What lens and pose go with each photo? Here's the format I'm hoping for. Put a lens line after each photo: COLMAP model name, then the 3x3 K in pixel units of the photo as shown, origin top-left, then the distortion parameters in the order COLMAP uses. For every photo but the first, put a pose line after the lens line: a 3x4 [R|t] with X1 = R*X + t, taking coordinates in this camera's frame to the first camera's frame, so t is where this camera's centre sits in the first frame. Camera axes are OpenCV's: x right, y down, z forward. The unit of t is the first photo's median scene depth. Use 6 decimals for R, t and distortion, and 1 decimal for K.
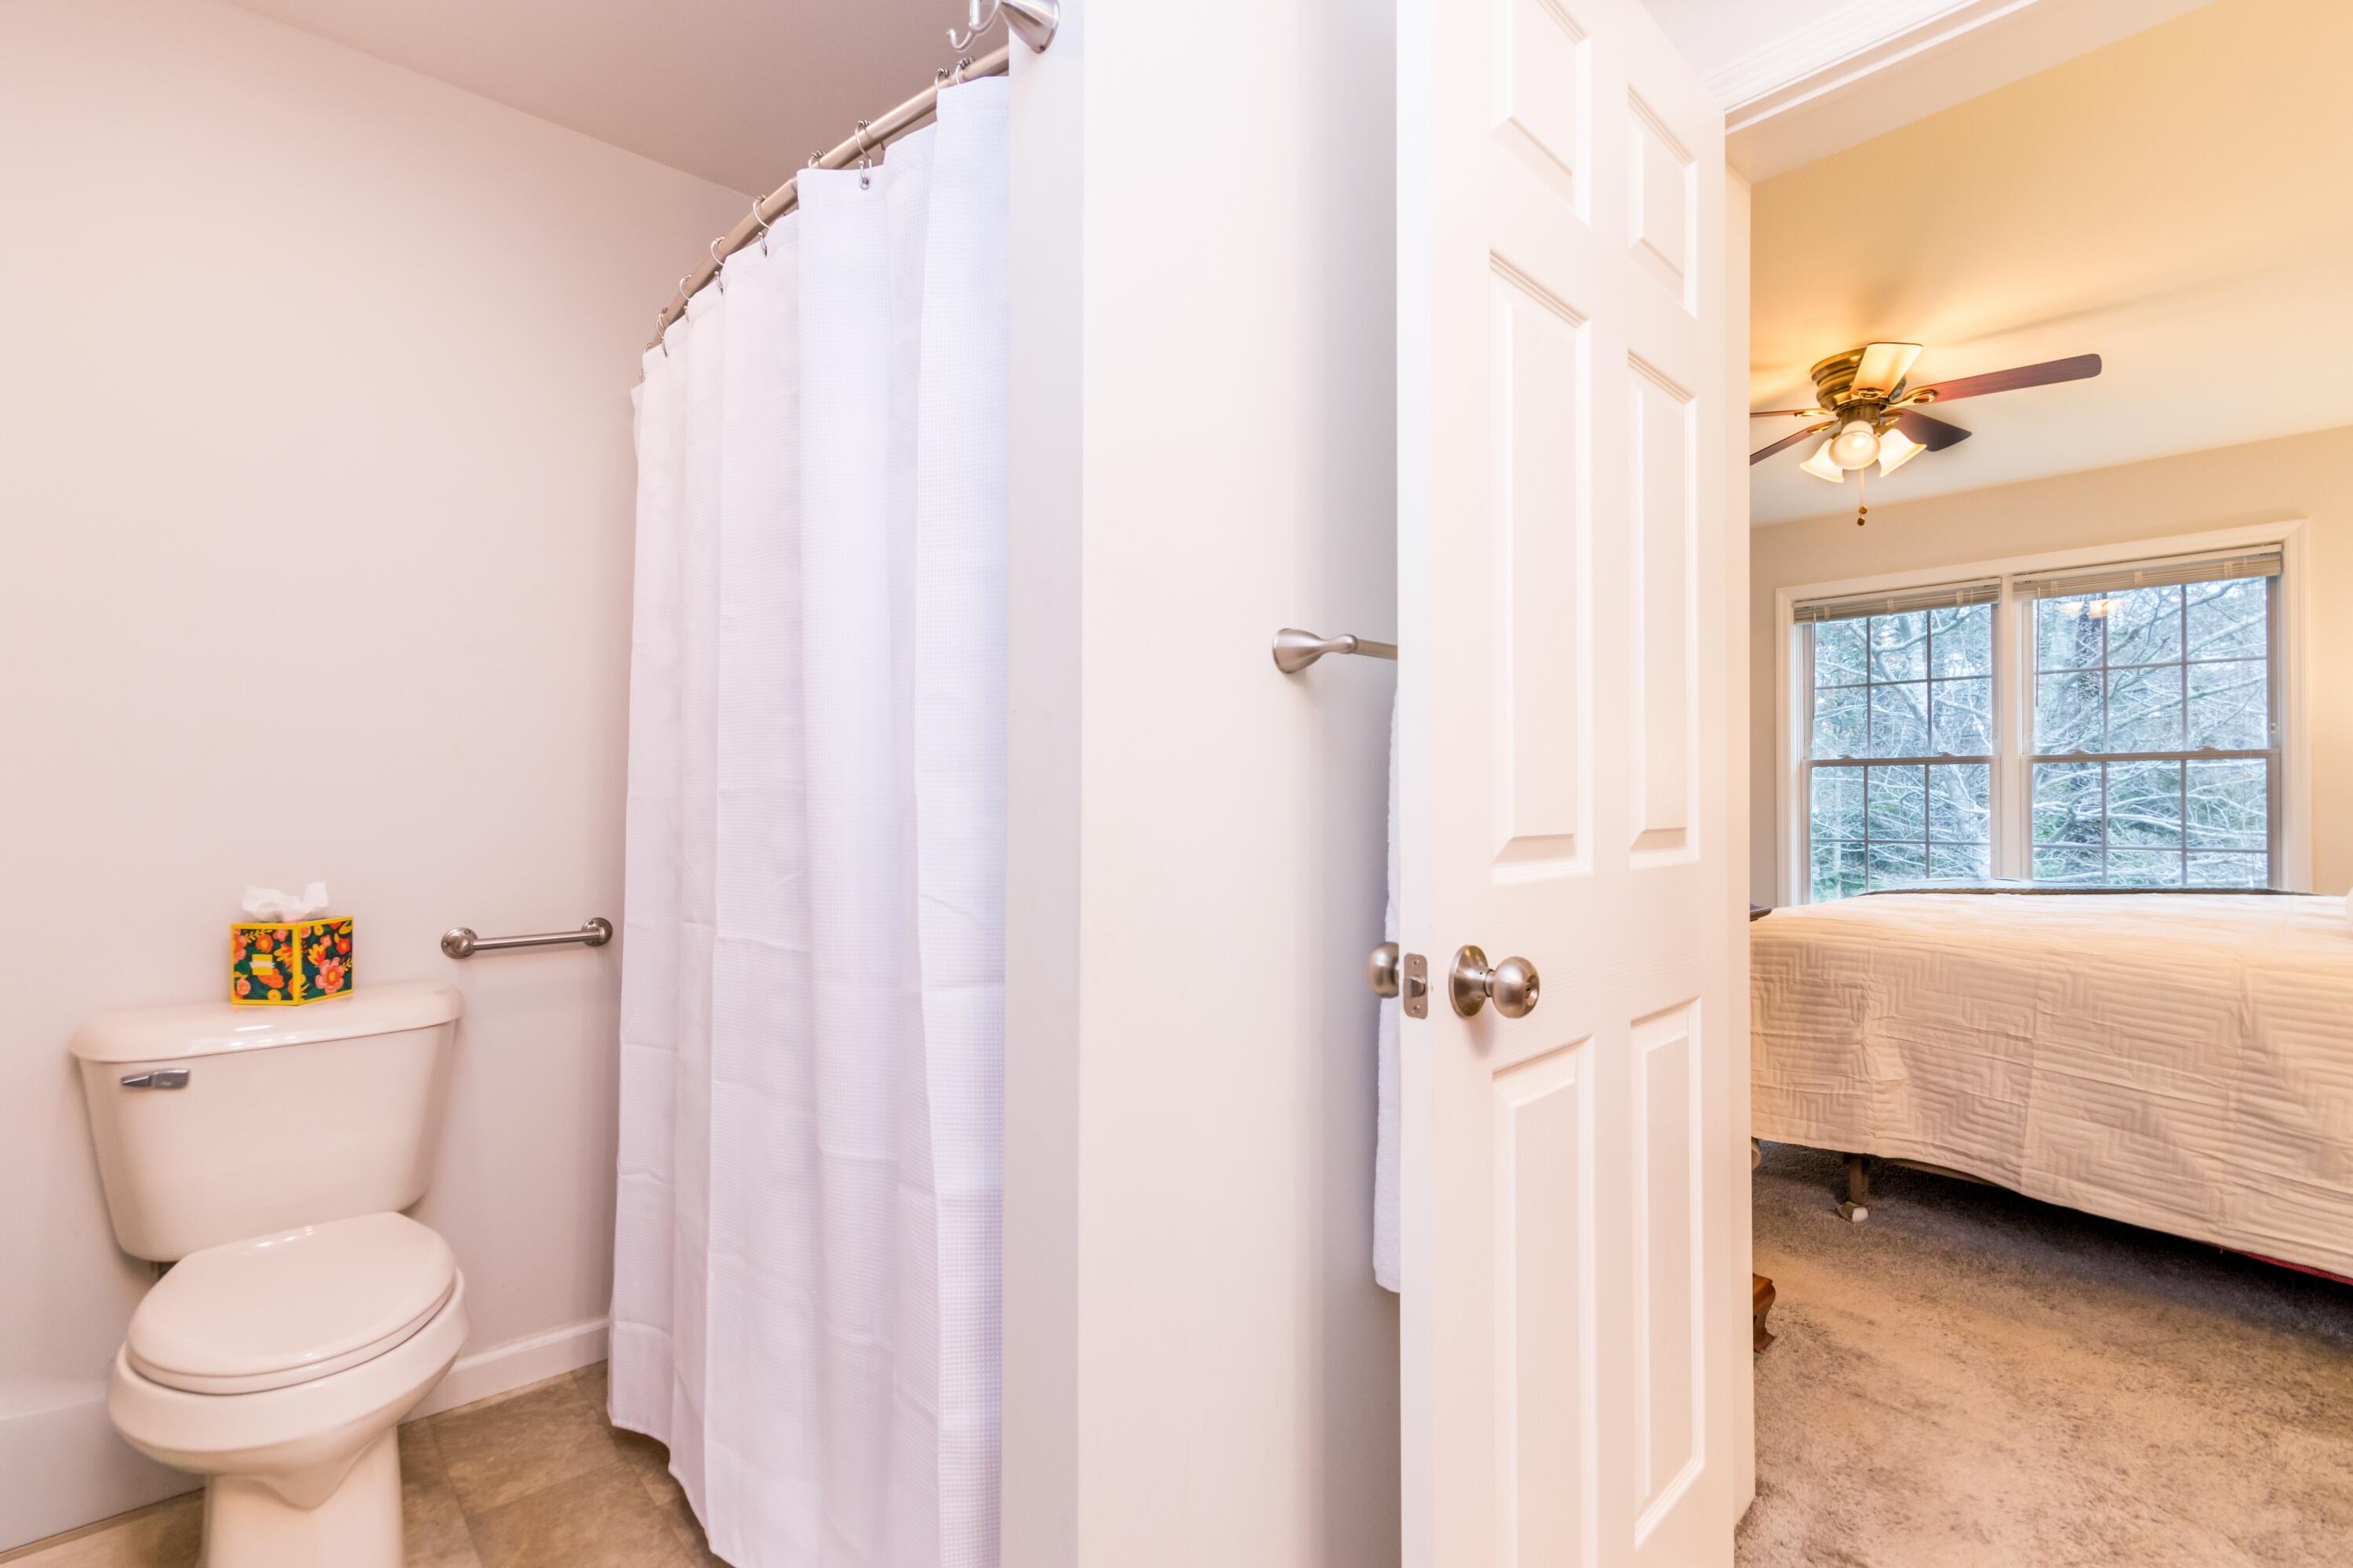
lens RADIAL K [[1065.5, 0, 1176.5], [0, 1065.5, 784.0], [0, 0, 1]] dist [-0.003985, -0.001323]
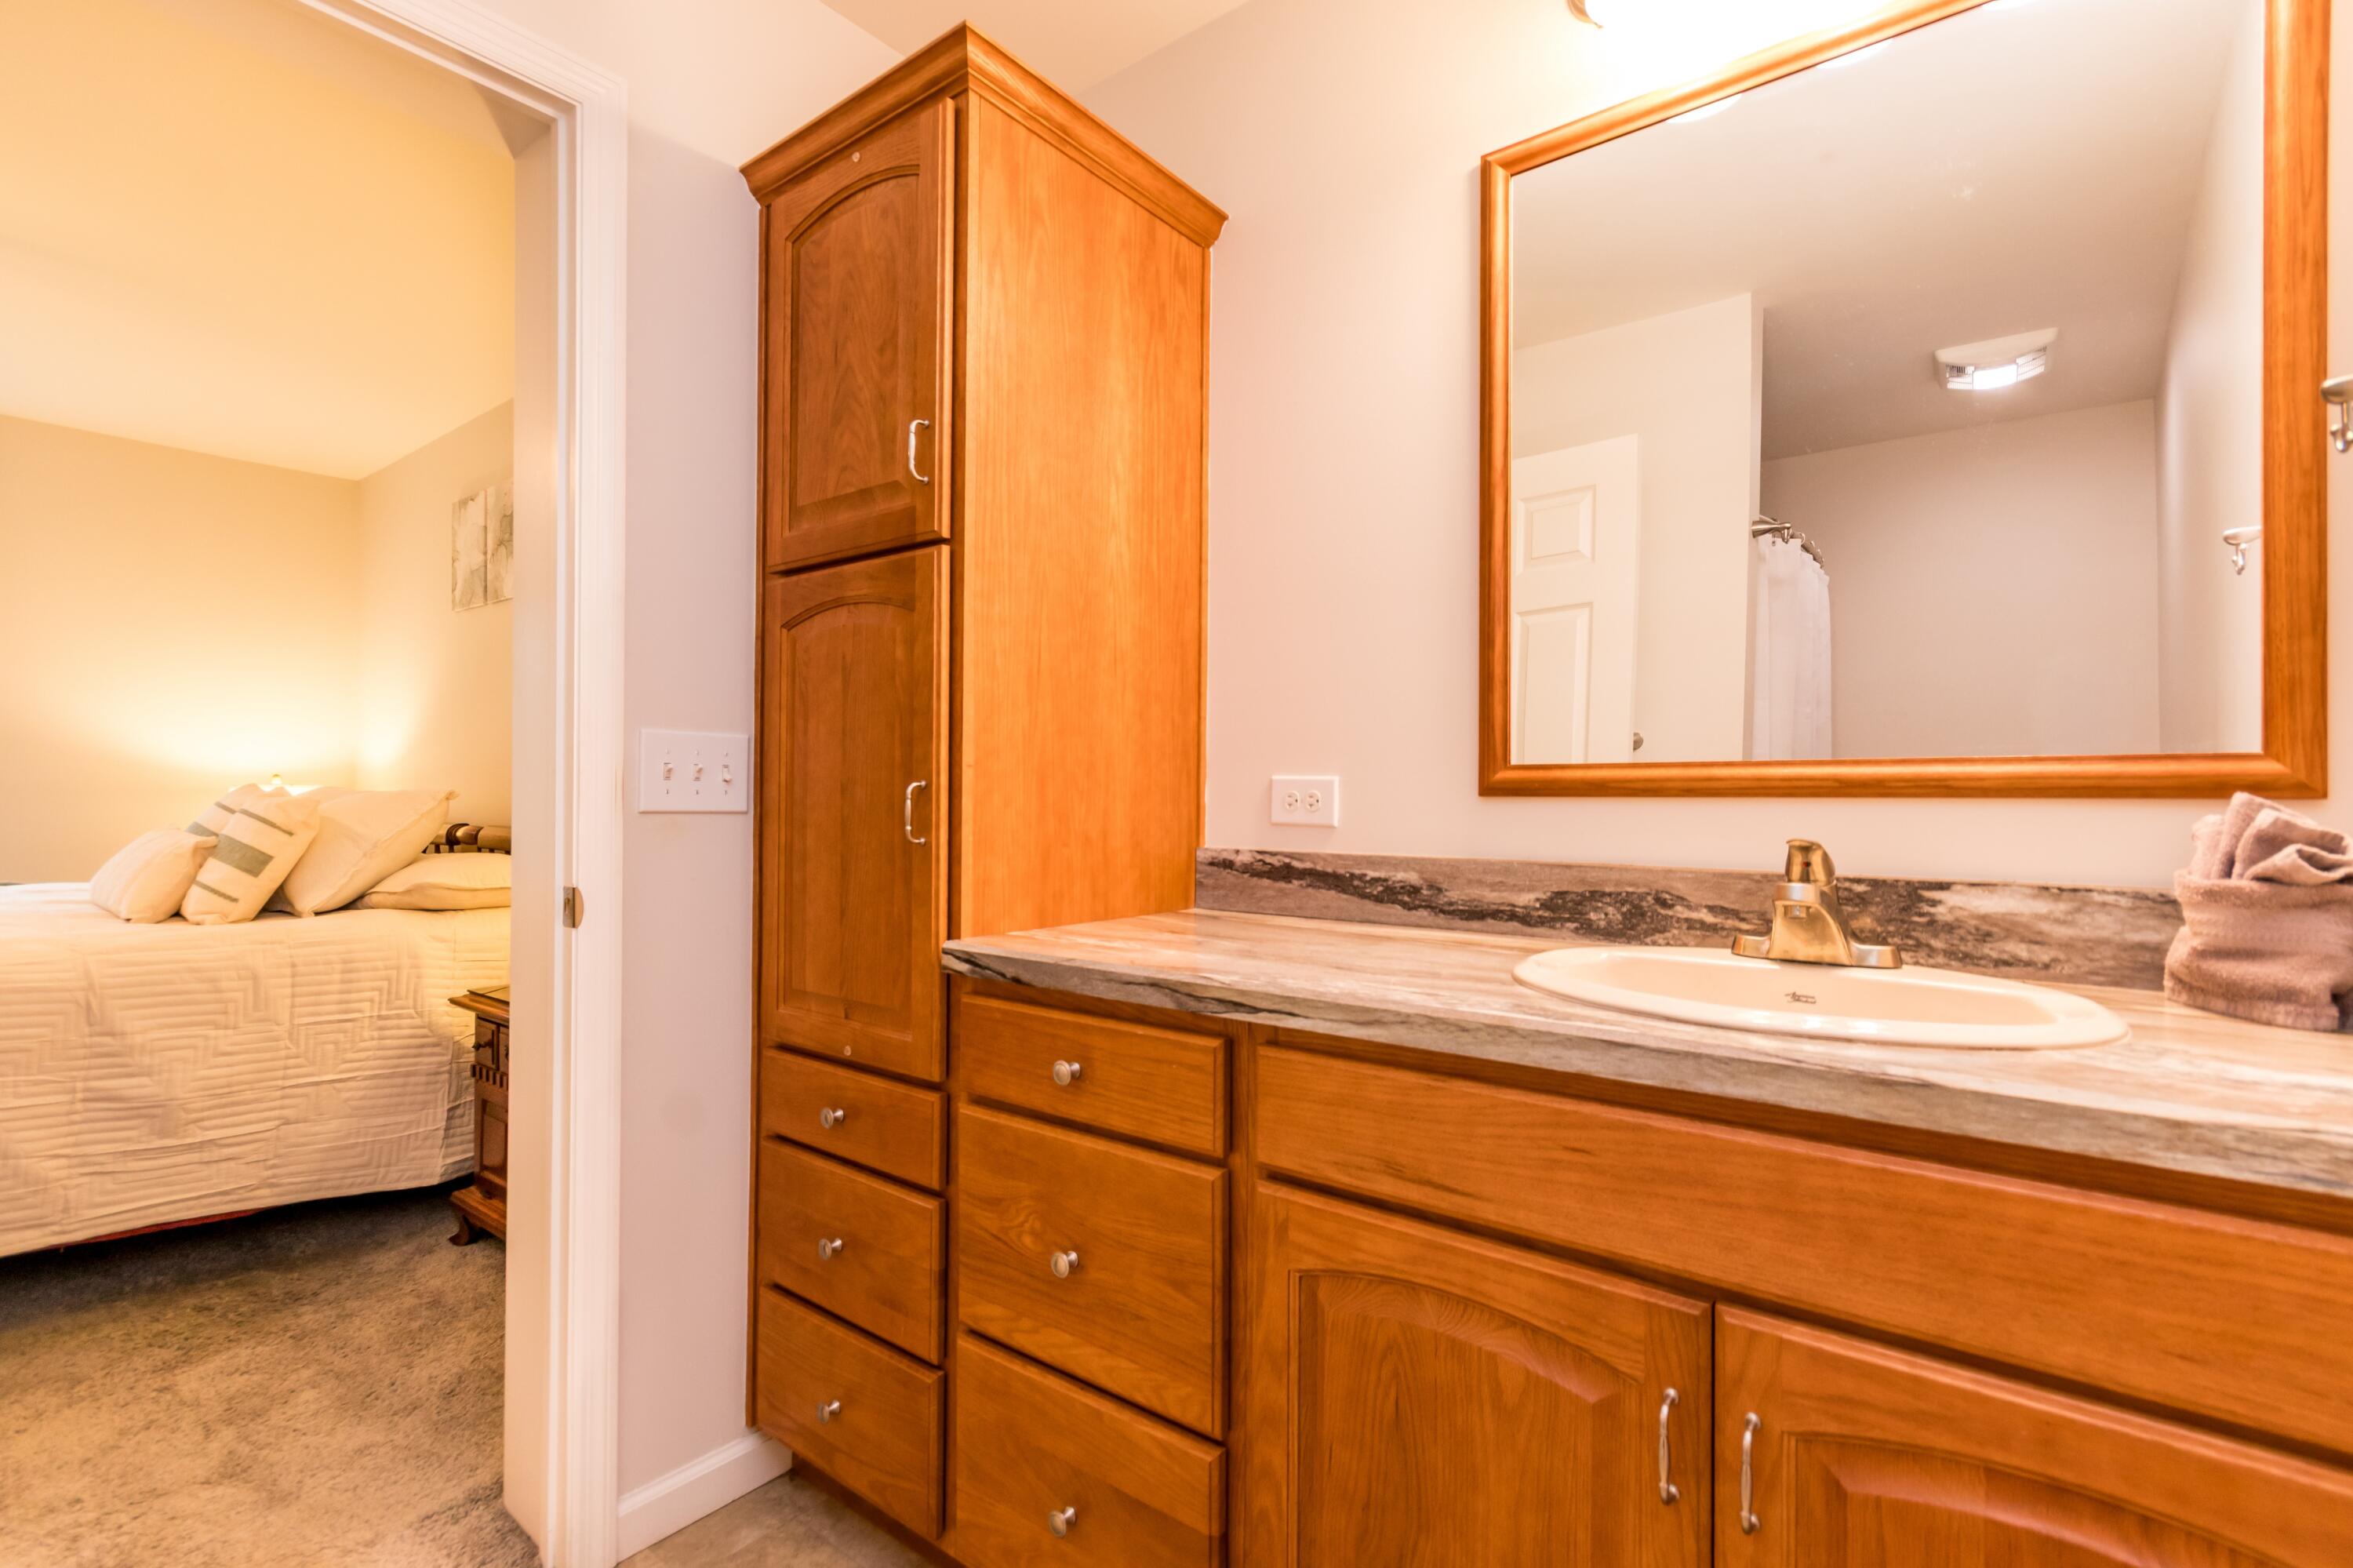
lens RADIAL K [[1065.5, 0, 1176.5], [0, 1065.5, 784.0], [0, 0, 1]] dist [-0.003985, -0.001323]
pose [[-0.190203, 0.011080, 0.981682, -0.174196], [-0.018216, 0.999724, -0.014813, 0.006611], [-0.981576, -0.020700, -0.189949, 0.184082]]
